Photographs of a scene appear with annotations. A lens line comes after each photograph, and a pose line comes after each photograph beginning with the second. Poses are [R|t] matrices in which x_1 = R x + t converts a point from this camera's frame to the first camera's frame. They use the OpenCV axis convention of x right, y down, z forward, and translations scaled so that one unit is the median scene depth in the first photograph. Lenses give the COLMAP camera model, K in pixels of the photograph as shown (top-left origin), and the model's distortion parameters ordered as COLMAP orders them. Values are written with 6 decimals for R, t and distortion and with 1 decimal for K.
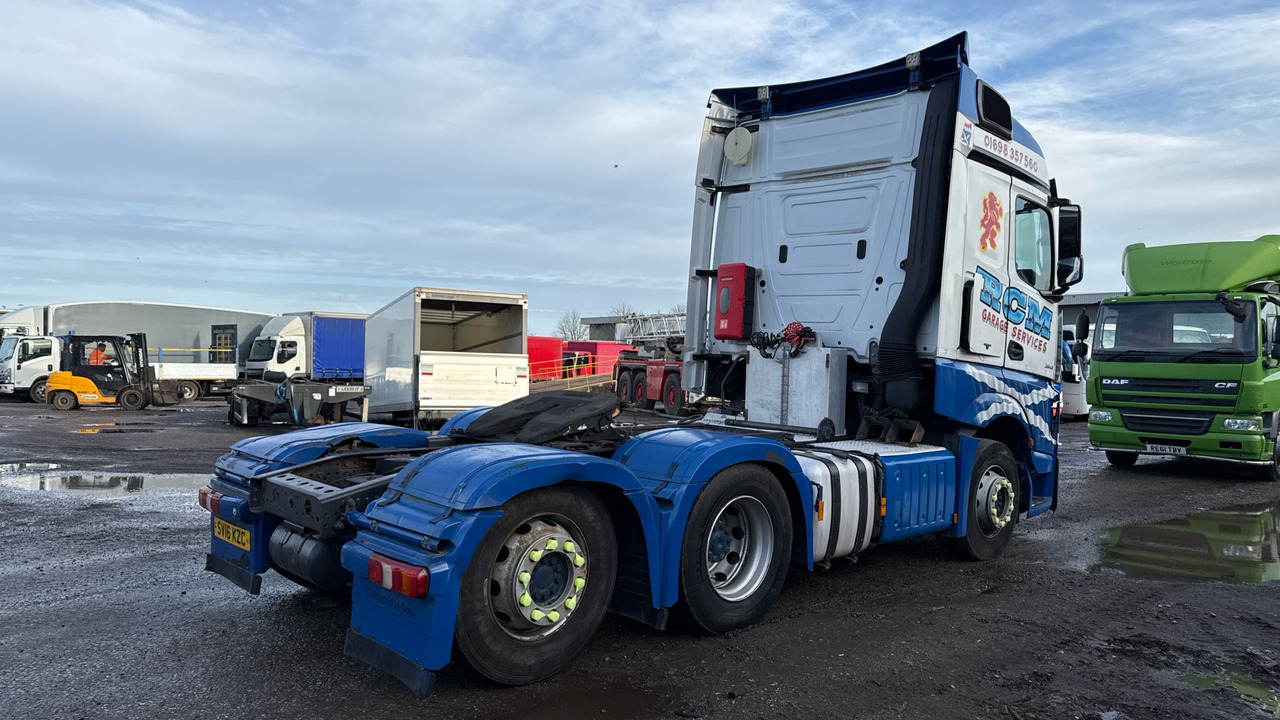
lens RADIAL K [[922.7, 0, 643.6], [0, 922.7, 349.1], [0, 0, 1]] dist [0.099773, -0.014682]
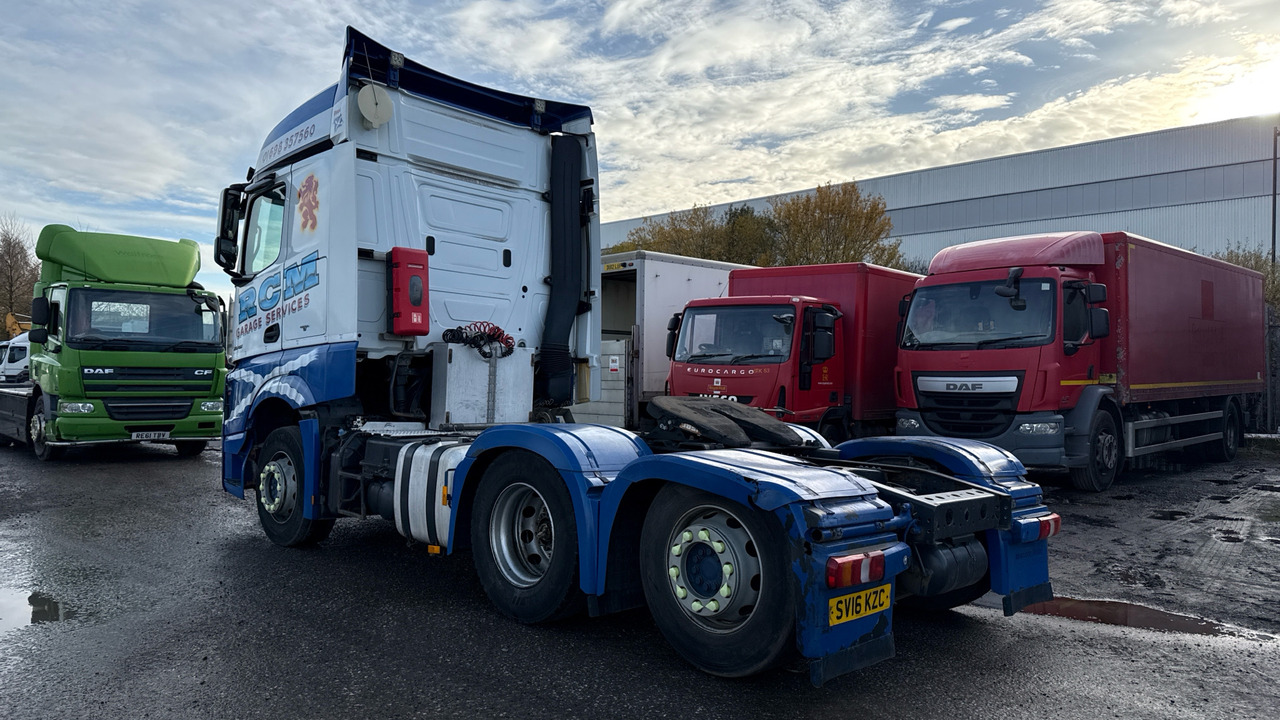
lens RADIAL K [[922.7, 0, 633.4], [0, 922.7, 350.0], [0, 0, 1]] dist [0.099773, -0.014682]
pose [[0.001882, 0.005513, 0.999983, -0.760886], [-0.031605, 0.999486, -0.005451, 0.002248], [-0.999499, -0.031595, 0.002055, 0.749840]]
